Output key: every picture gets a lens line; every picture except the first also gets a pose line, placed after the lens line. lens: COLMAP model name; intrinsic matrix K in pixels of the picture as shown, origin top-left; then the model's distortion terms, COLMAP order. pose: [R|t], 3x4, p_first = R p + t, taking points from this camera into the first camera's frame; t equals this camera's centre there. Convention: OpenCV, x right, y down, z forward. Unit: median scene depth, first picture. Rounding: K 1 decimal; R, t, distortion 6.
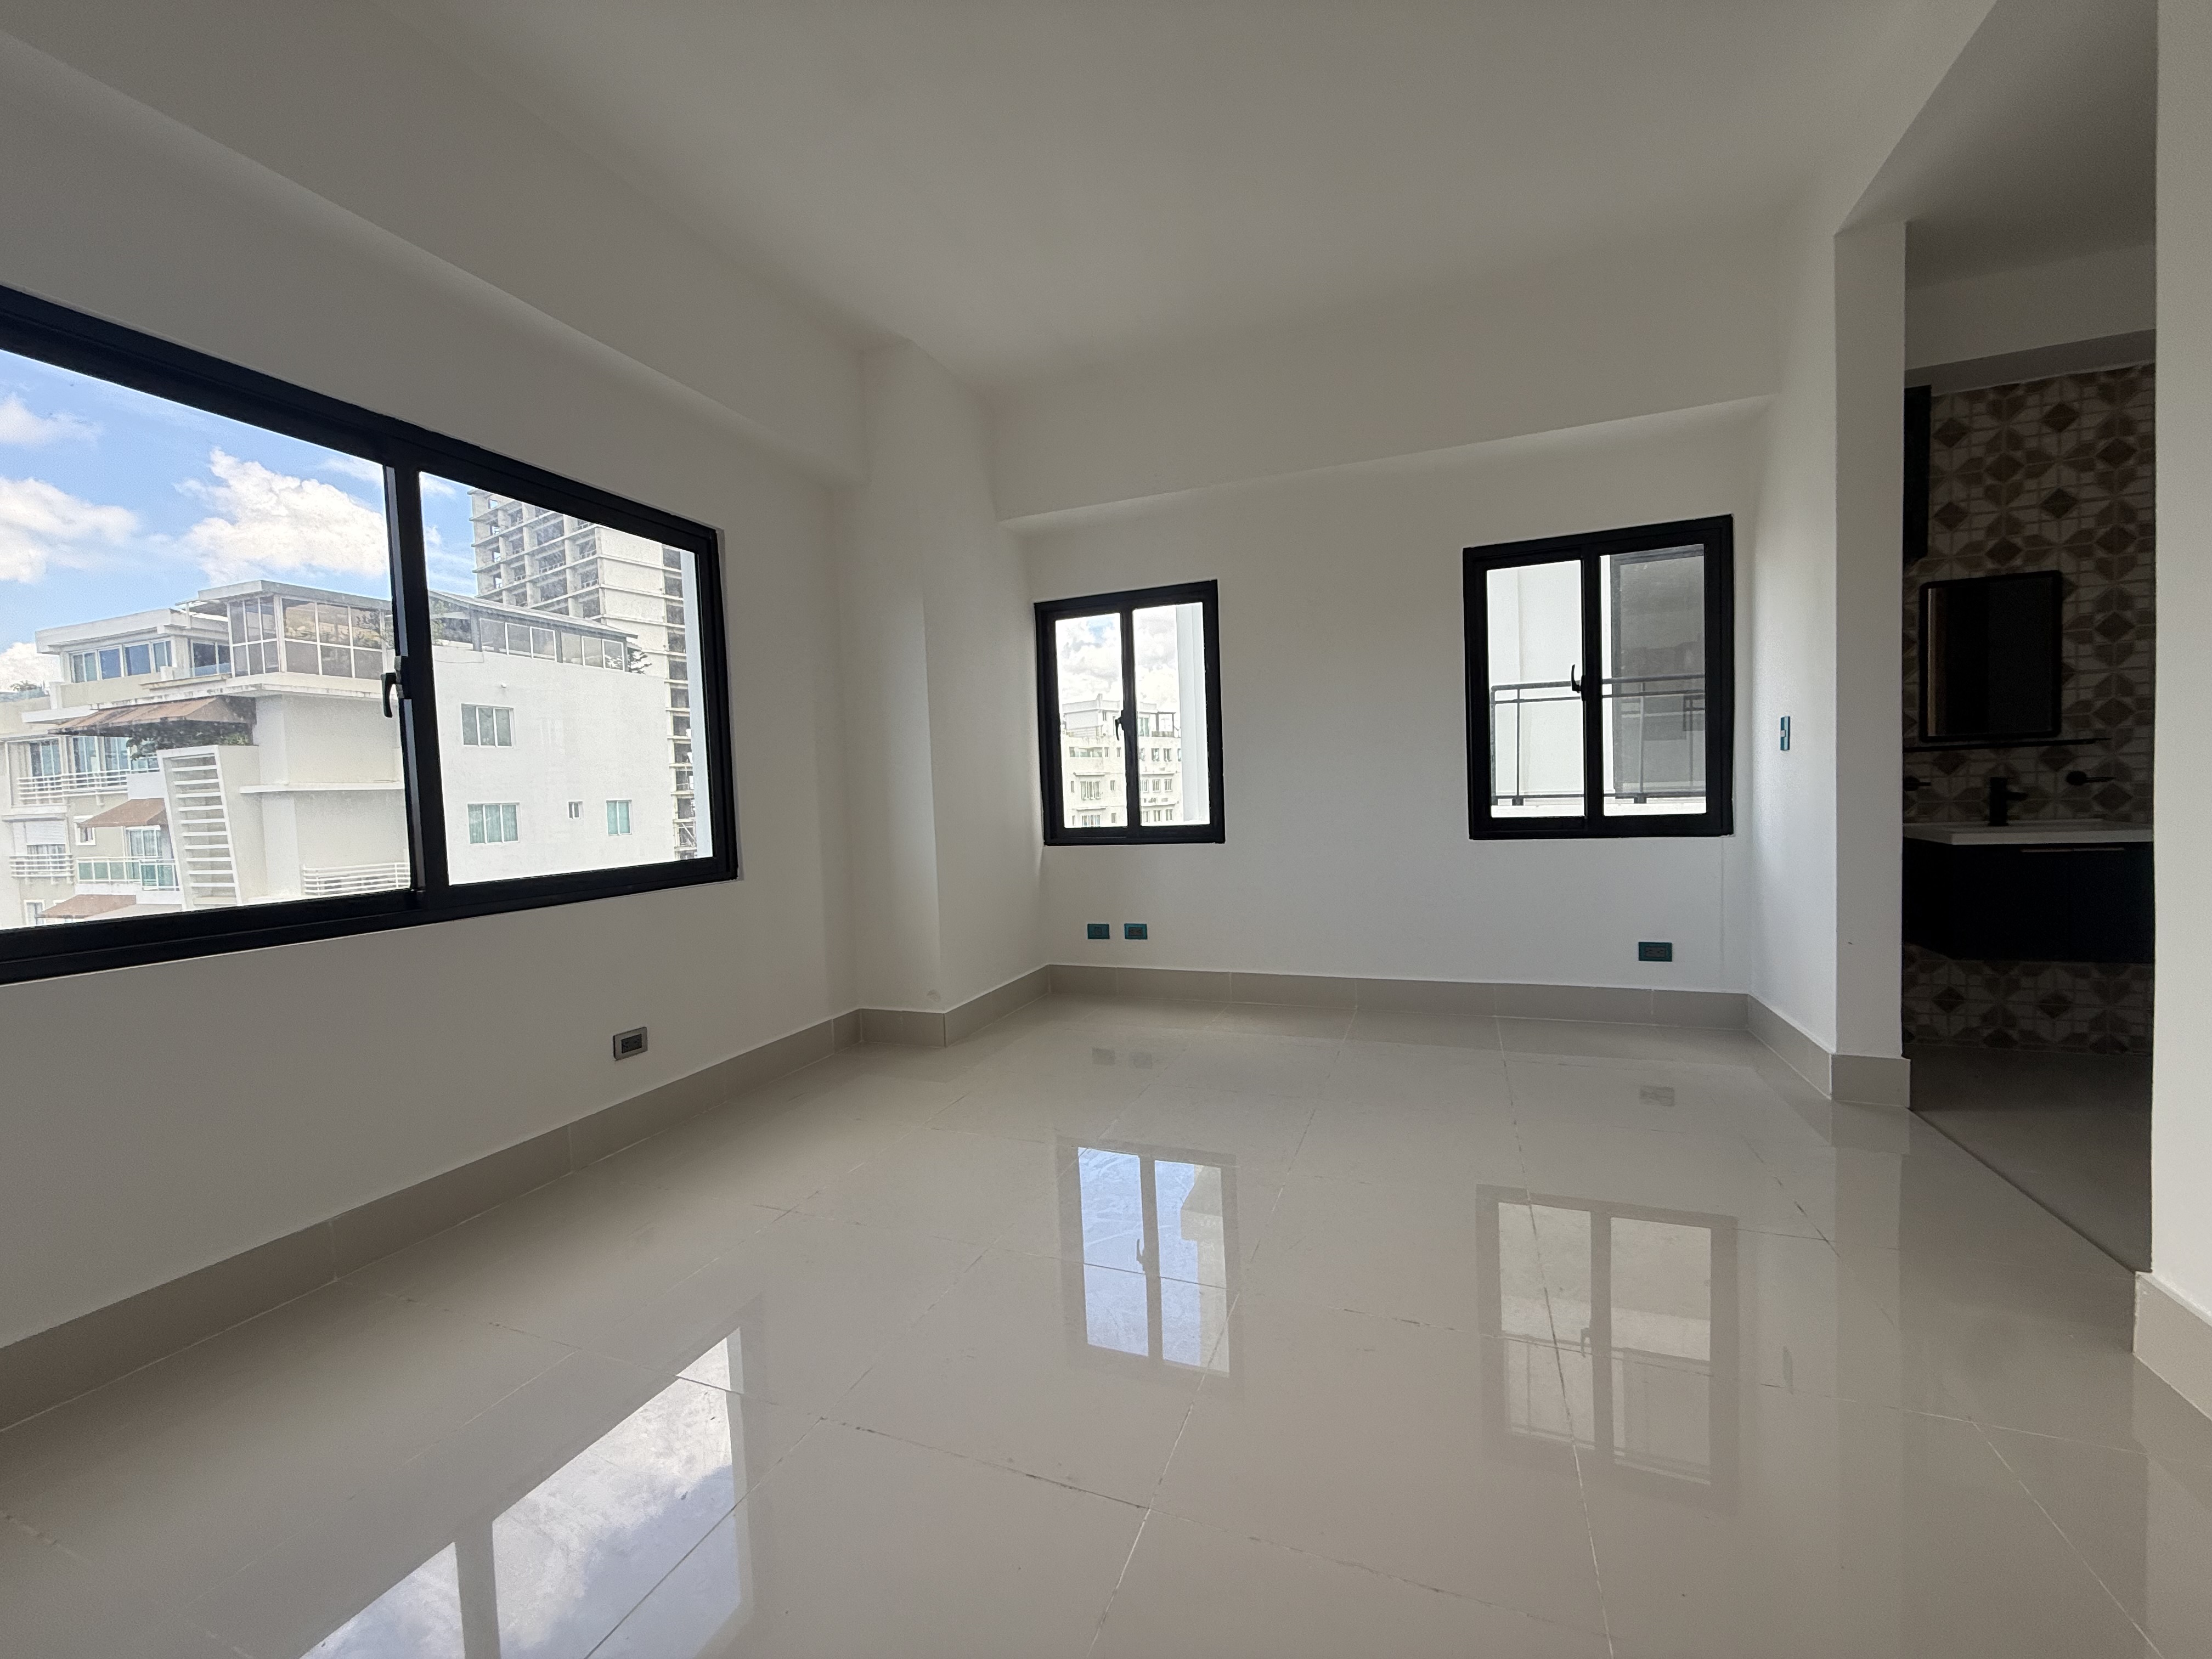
lens RADIAL K [[885.5, 0, 1100.2], [0, 885.5, 824.7], [0, 0, 1]] dist [-0.000342, 0.000464]
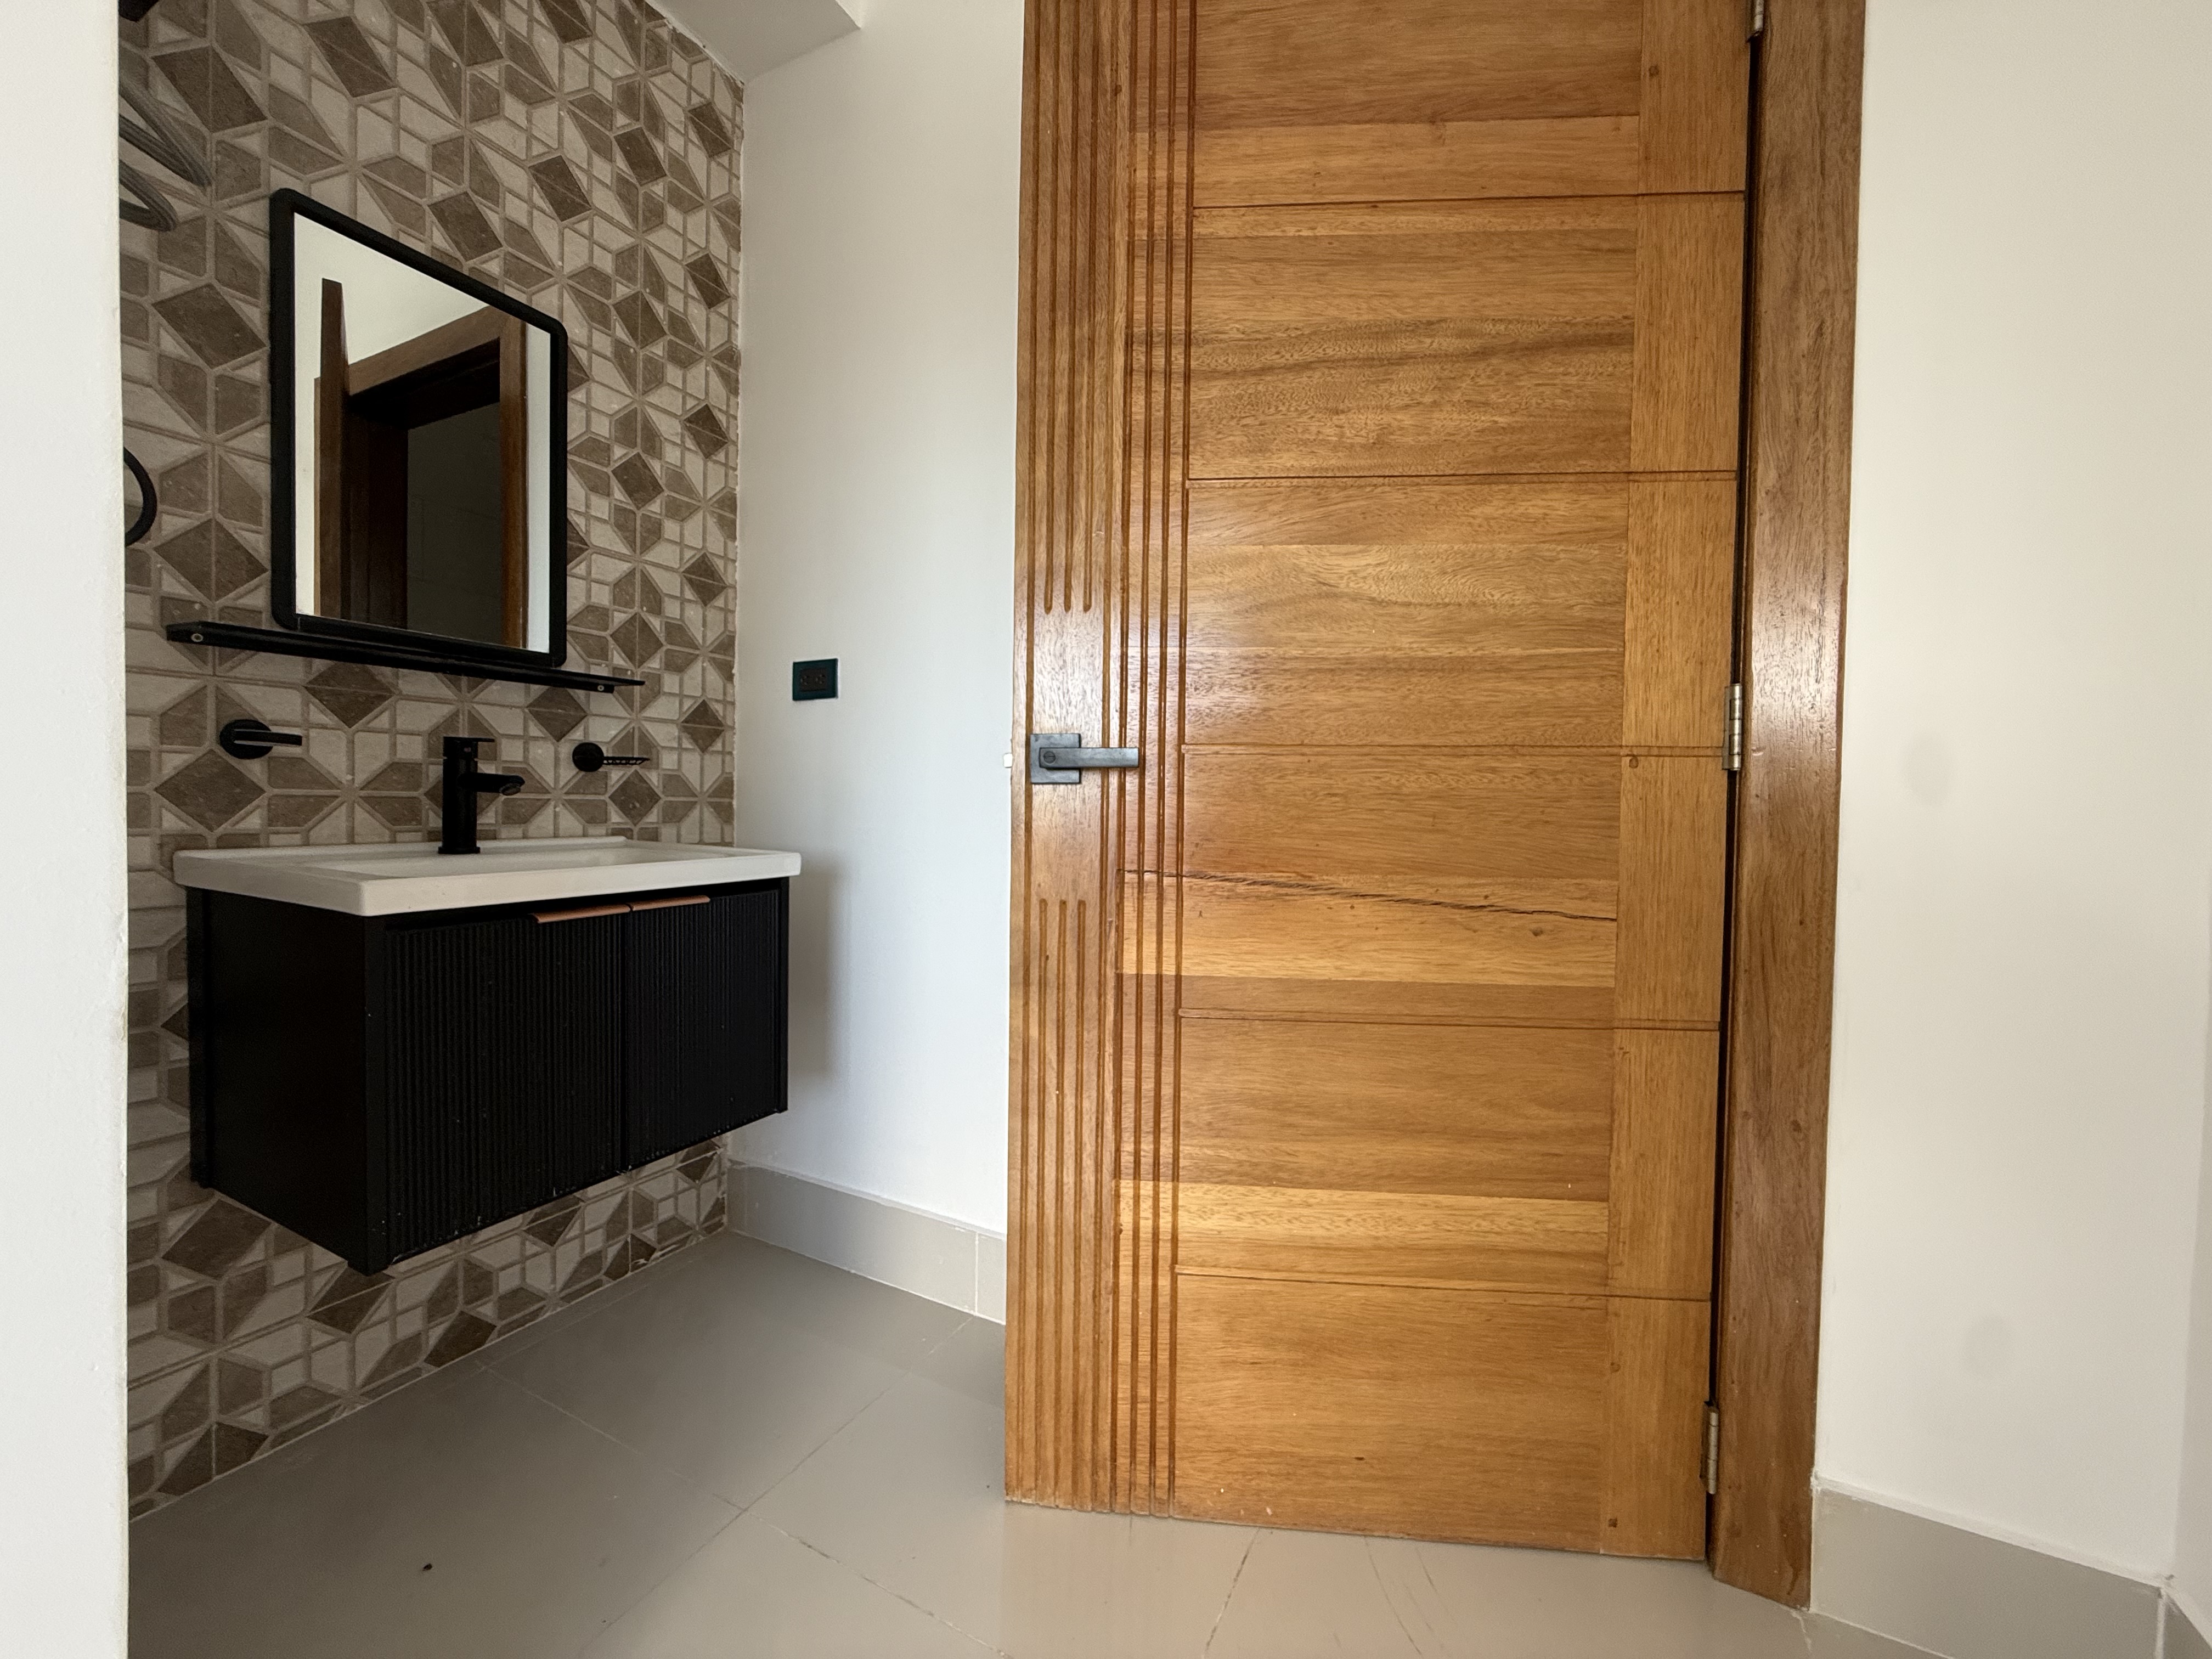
lens RADIAL K [[885.5, 0, 1104.1], [0, 885.5, 828.1], [0, 0, 1]] dist [-0.000342, 0.000464]
pose [[0.099462, 0.012632, 0.994961, 0.480537], [0.016730, 0.999757, -0.014365, 0.000355], [-0.994901, 0.018074, 0.099227, 0.502297]]
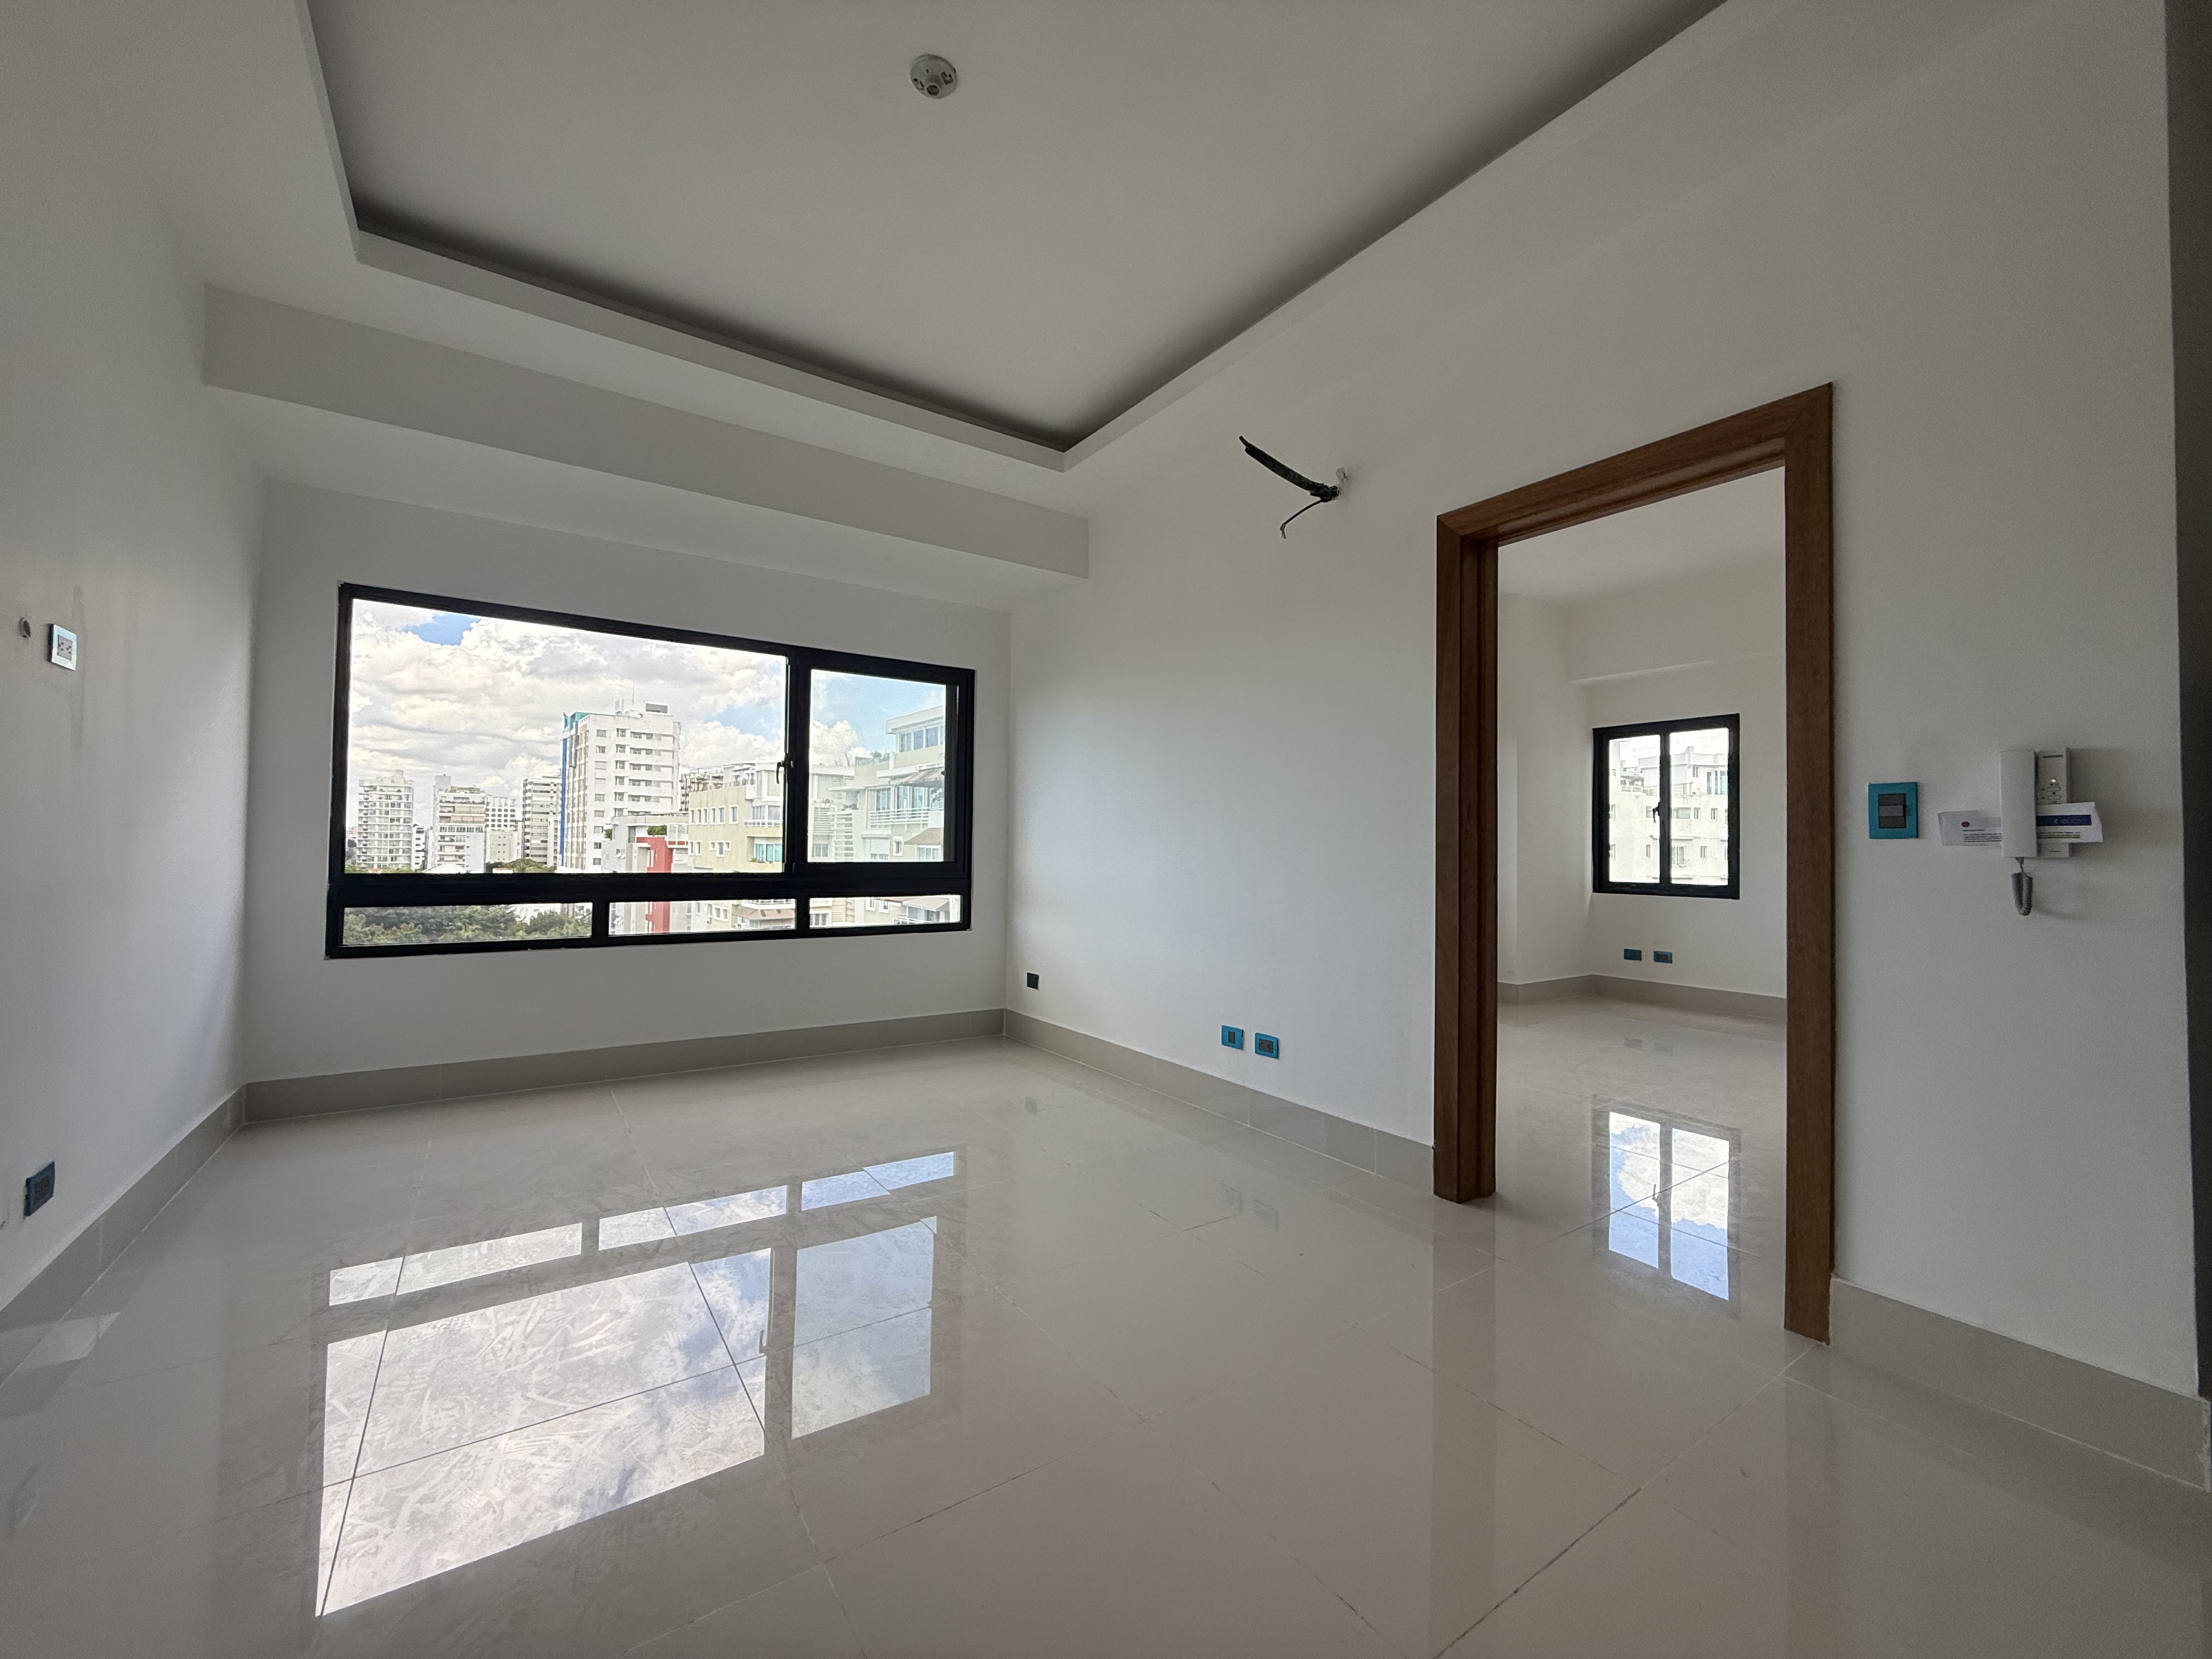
lens RADIAL K [[885.5, 0, 1100.0], [0, 885.5, 831.0], [0, 0, 1]] dist [-0.000342, 0.000464]
pose [[0.830917, 0.039319, -0.555005, 0.077099], [-0.067691, 0.997234, -0.030694, 0.025487], [0.552263, 0.063073, 0.831280, -0.761219]]
